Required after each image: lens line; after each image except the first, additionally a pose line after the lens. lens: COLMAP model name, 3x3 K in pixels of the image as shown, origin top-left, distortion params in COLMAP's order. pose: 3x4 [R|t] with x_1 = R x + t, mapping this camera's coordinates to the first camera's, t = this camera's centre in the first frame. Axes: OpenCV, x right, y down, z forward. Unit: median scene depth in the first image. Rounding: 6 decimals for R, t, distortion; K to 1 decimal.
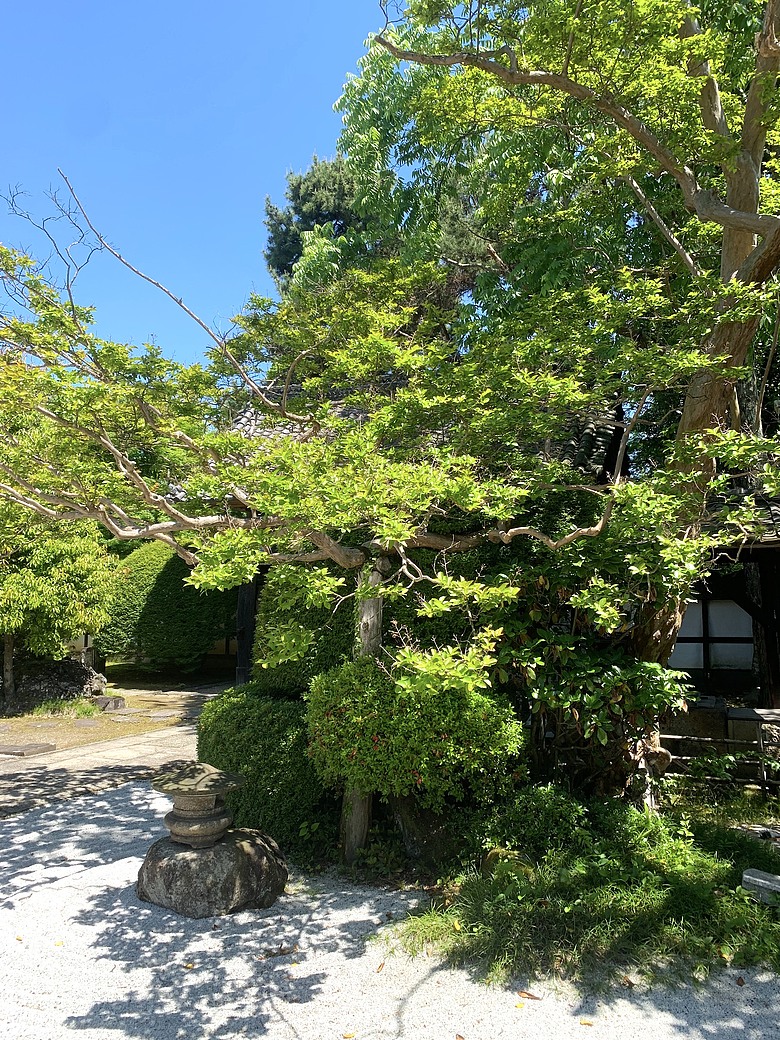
lens RADIAL K [[790.6, 0, 390.4], [0, 790.6, 520.3], [0, 0, 1]] dist [0.037464, -0.031871]
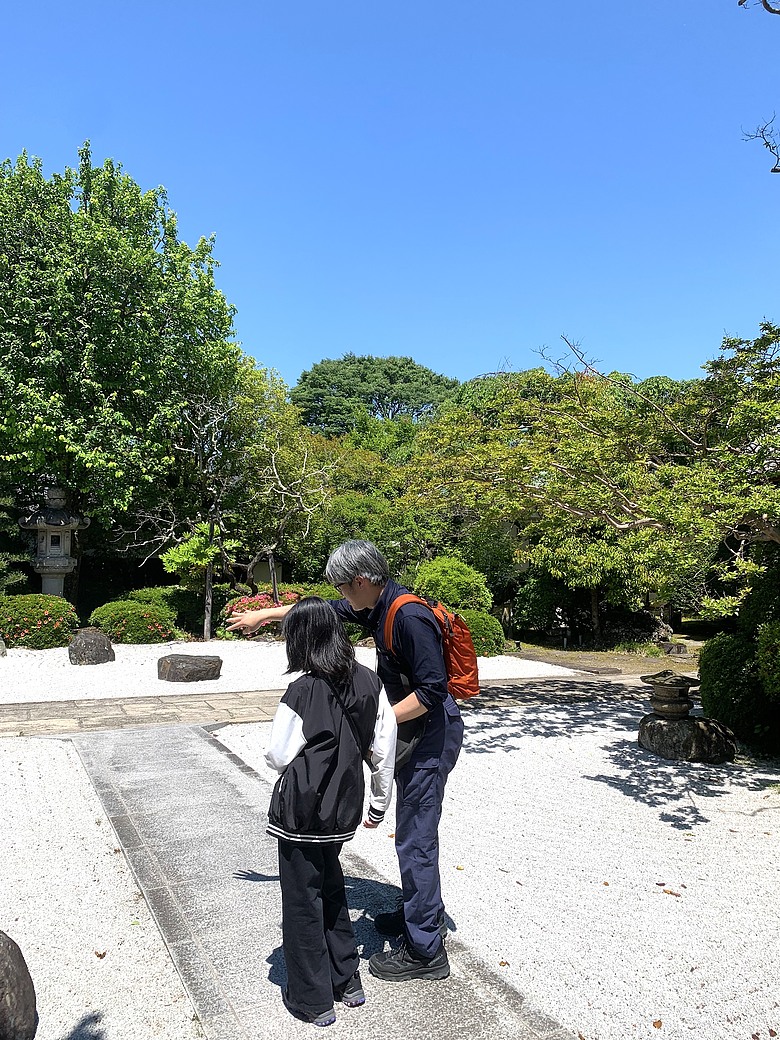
lens RADIAL K [[790.6, 0, 390.8], [0, 790.6, 502.8], [0, 0, 1]] dist [0.037464, -0.031871]
pose [[0.745696, -0.040301, -0.665066, 0.368308], [0.057706, 0.998325, 0.004207, -0.061000], [0.663783, -0.041515, 0.746773, -0.489472]]
